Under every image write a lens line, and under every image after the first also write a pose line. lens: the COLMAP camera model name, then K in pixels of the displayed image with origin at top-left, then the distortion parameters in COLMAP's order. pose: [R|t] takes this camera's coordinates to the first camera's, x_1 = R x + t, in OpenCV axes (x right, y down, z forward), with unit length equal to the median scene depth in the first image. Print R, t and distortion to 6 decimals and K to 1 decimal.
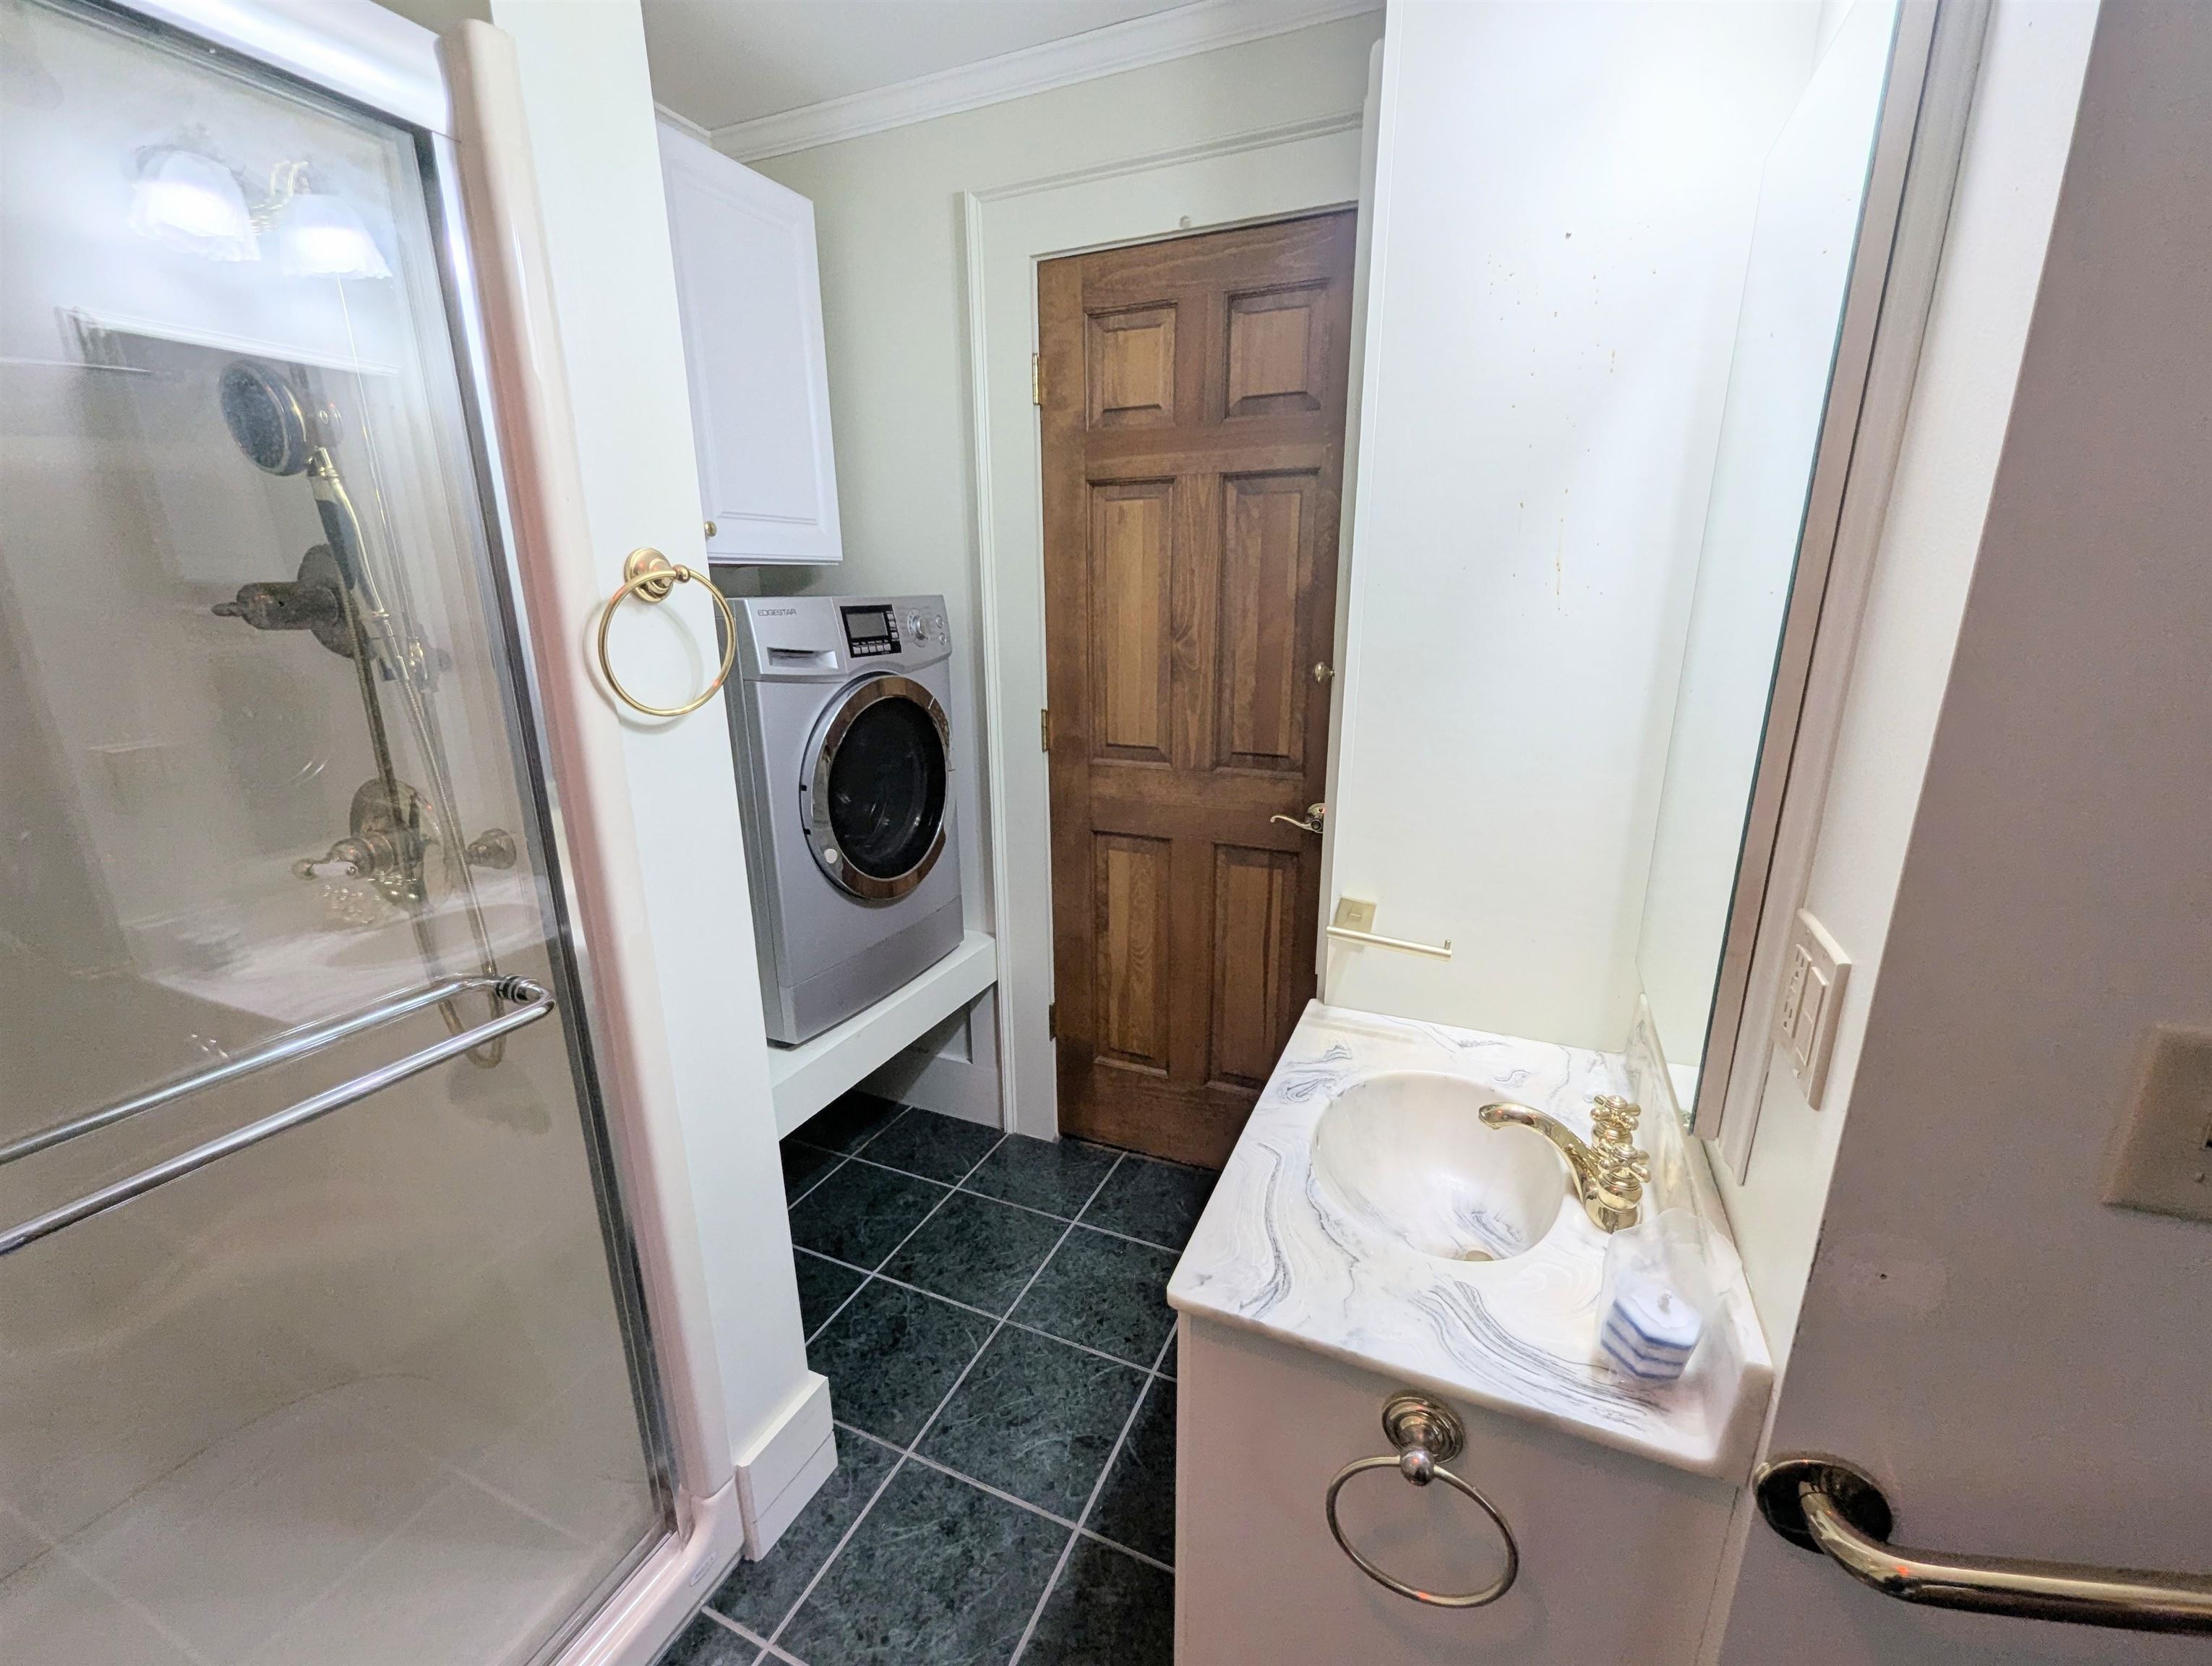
lens RADIAL K [[918.6, 0, 1102.0], [0, 918.6, 842.9], [0, 0, 1]] dist [0.001063, -0.000572]
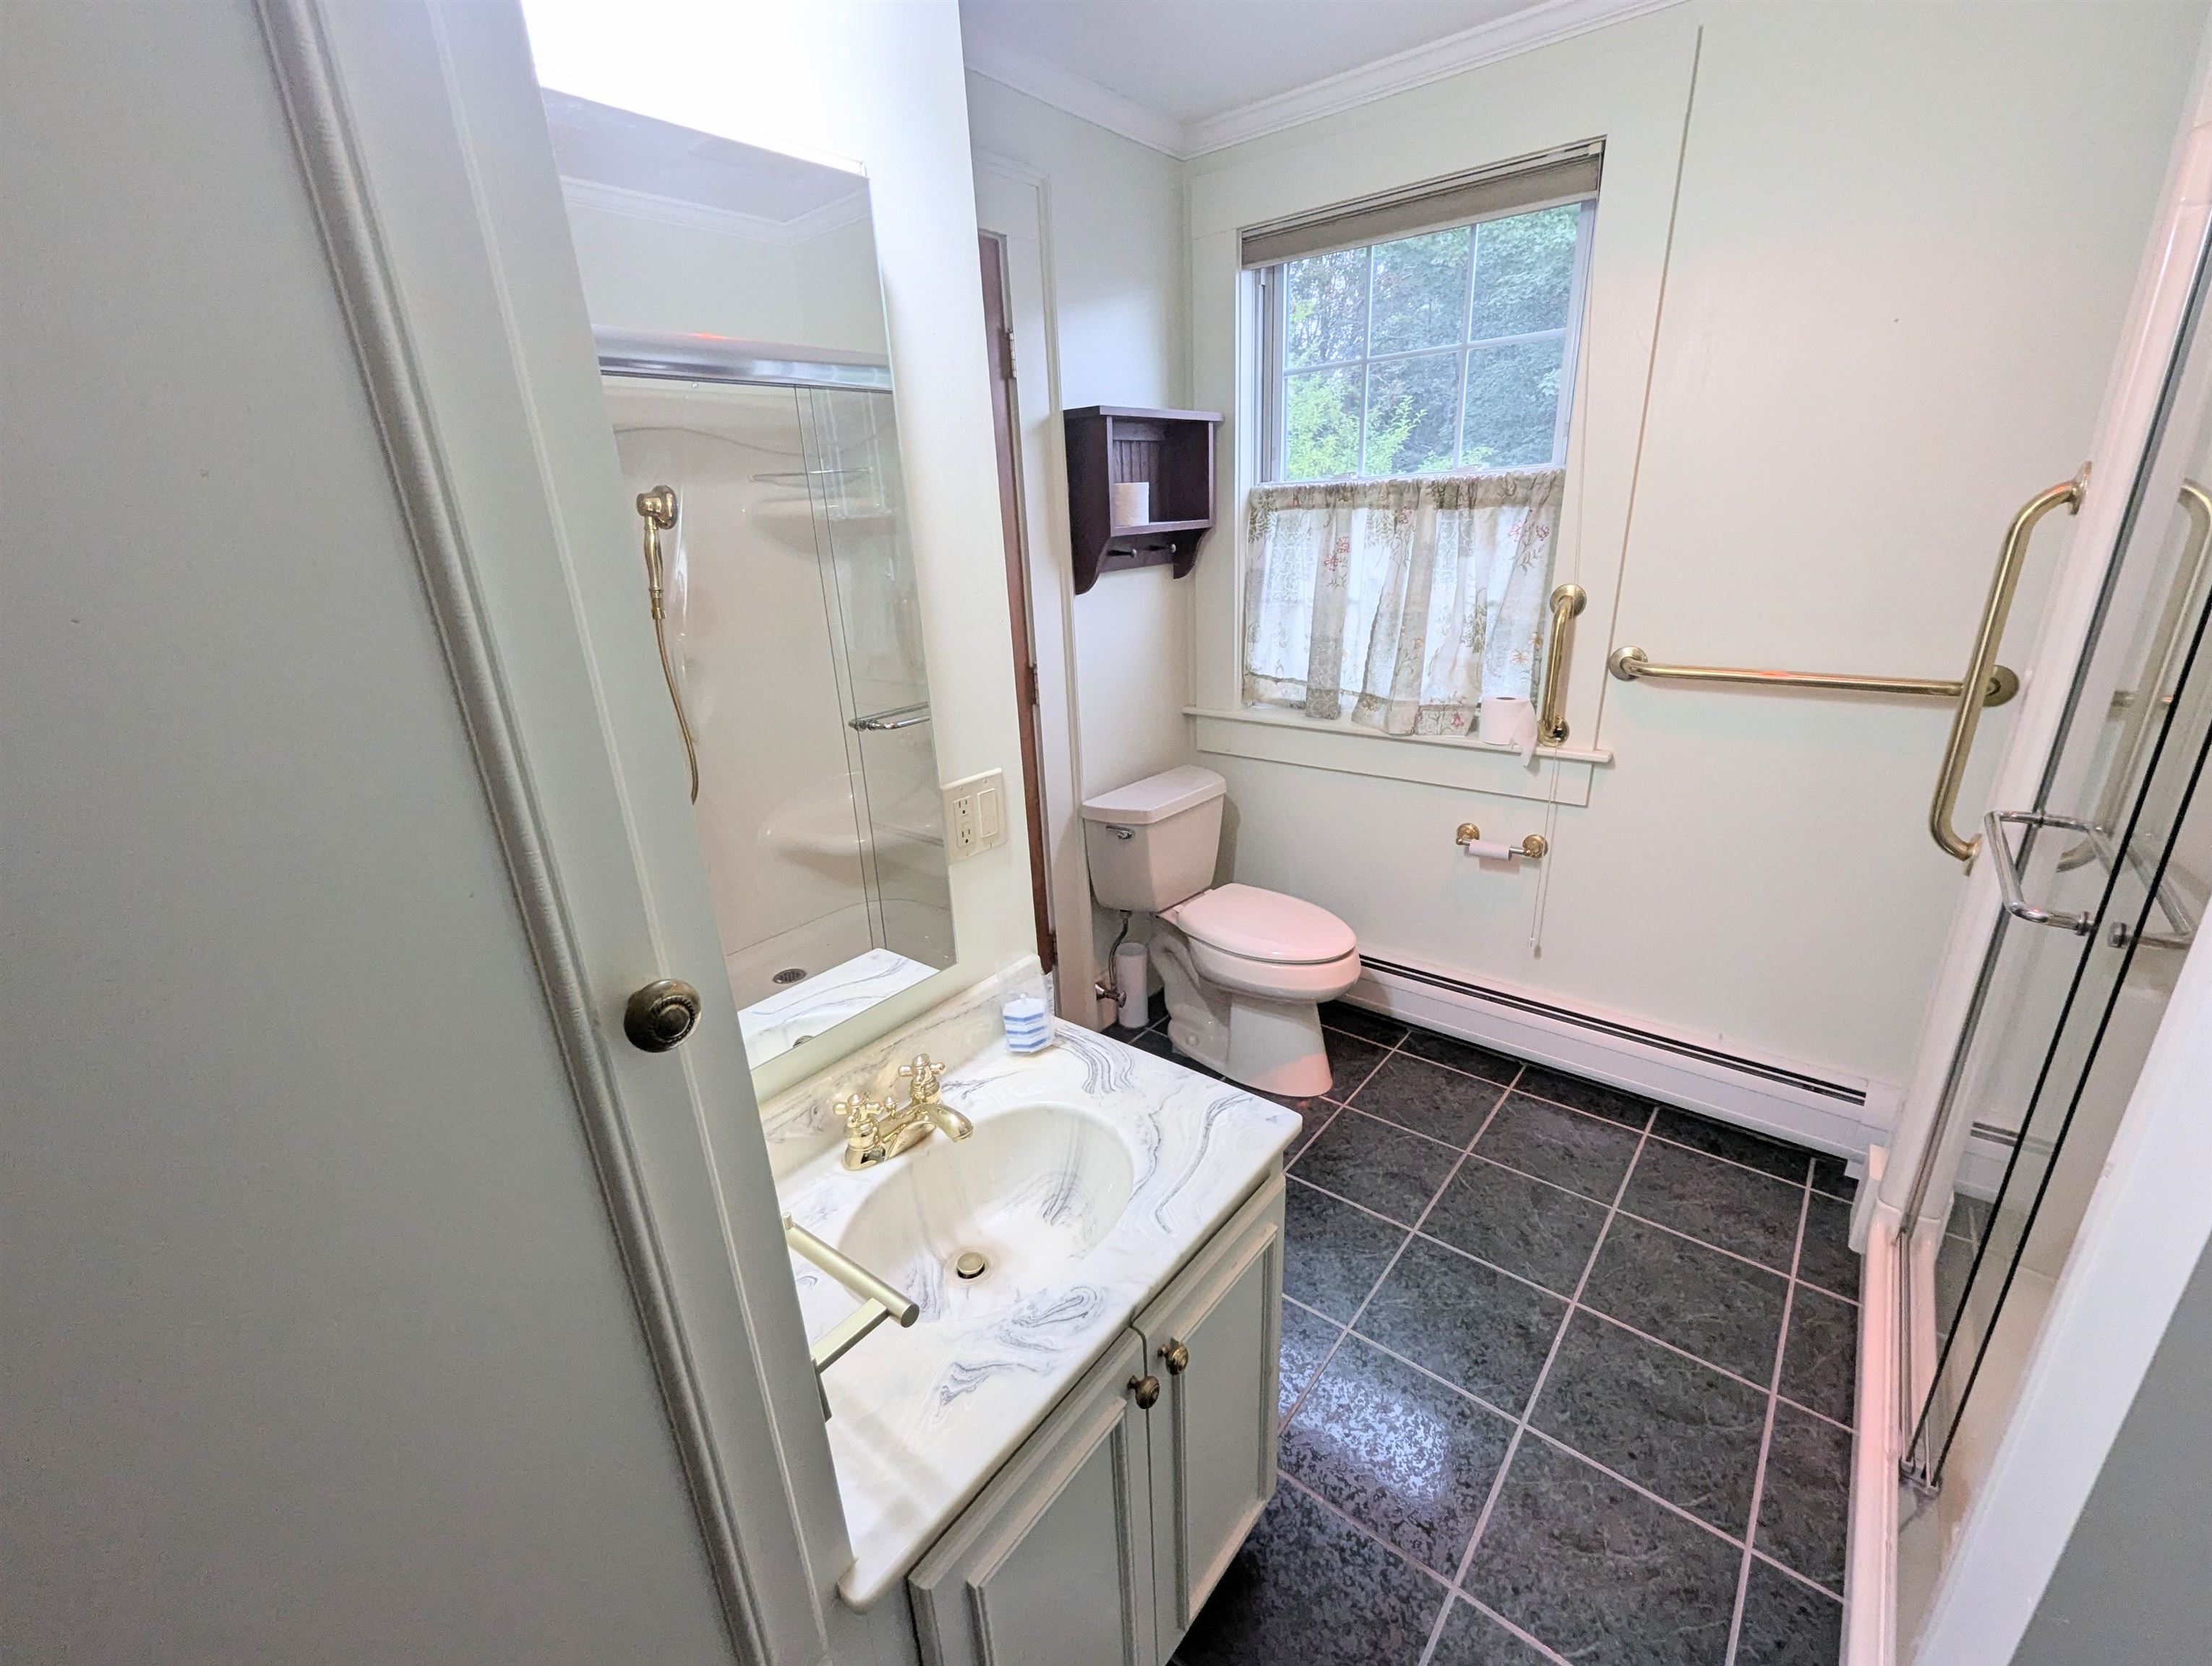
lens RADIAL K [[918.6, 0, 1104.5], [0, 918.6, 837.2], [0, 0, 1]] dist [0.001063, -0.000572]
pose [[-0.962140, -0.043455, 0.269069, 0.004042], [0.122059, 0.813983, 0.567919, -0.405583], [-0.243697, 0.579260, -0.777862, 1.187794]]
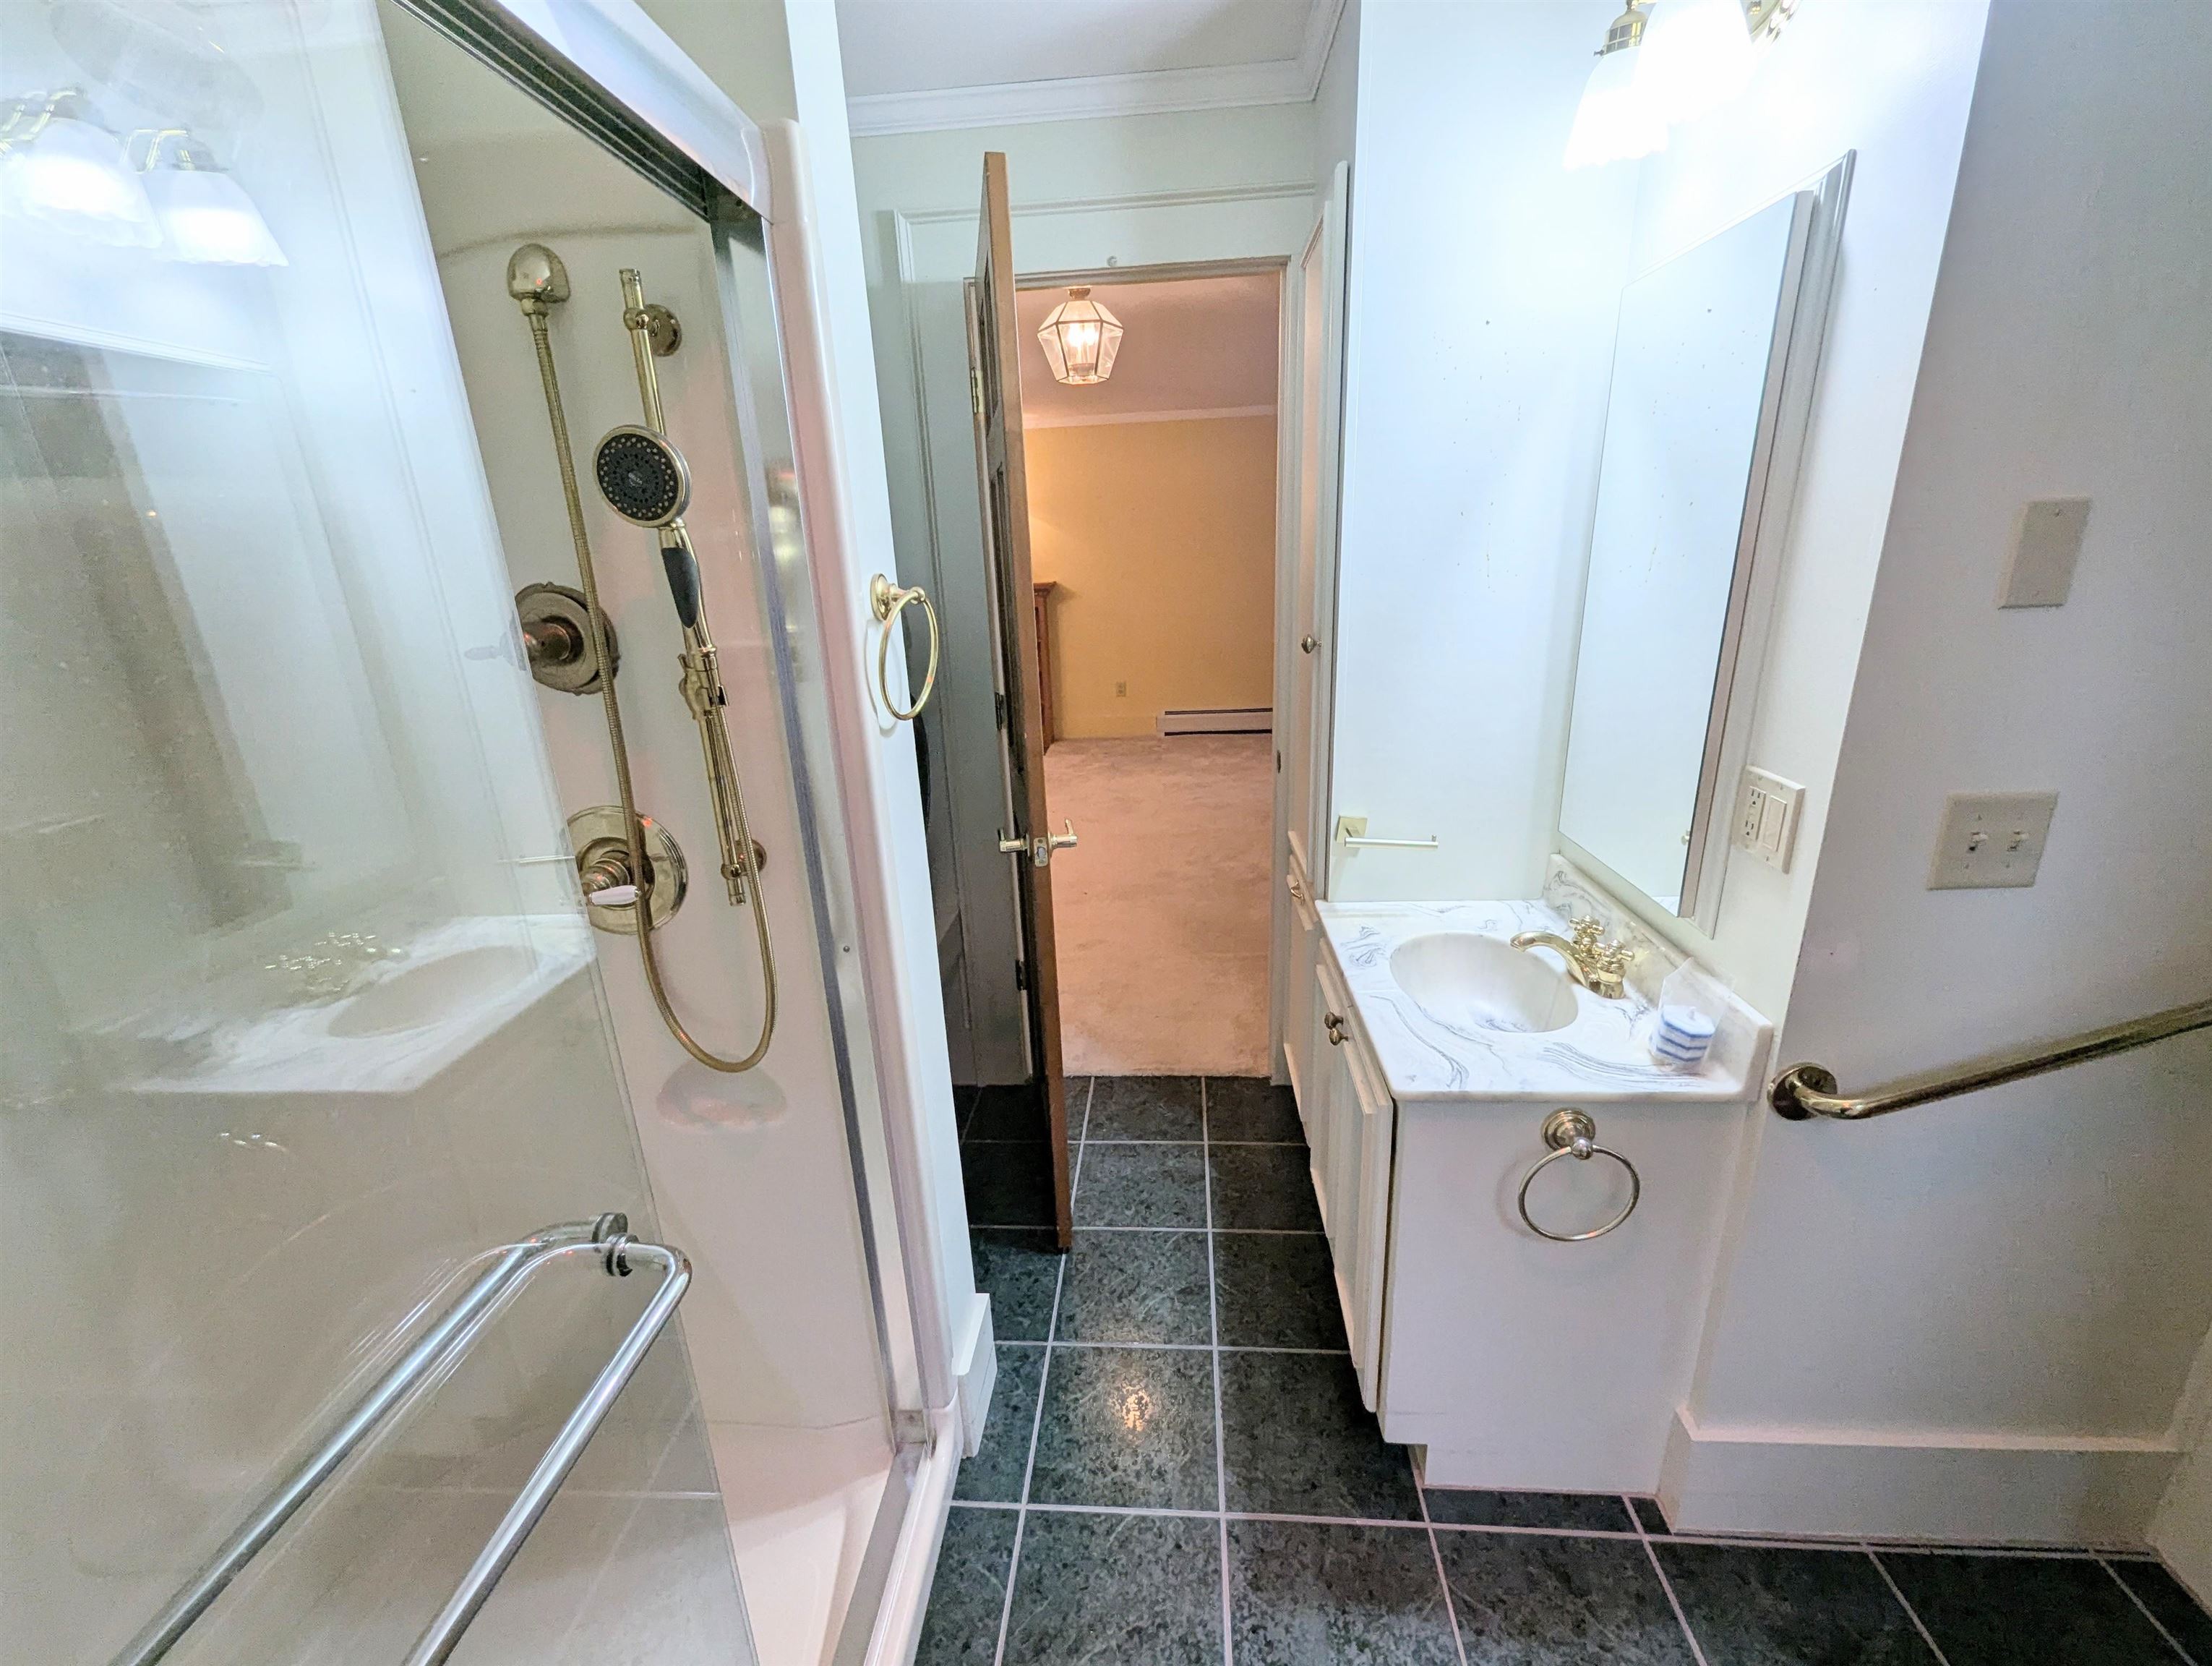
lens RADIAL K [[918.6, 0, 1105.1], [0, 918.6, 843.8], [0, 0, 1]] dist [0.001063, -0.000572]
pose [[0.940066, -0.134078, 0.313528, -0.470766], [0.124491, 0.990935, 0.050499, -0.009729], [-0.317457, -0.008441, 0.948235, -0.125238]]
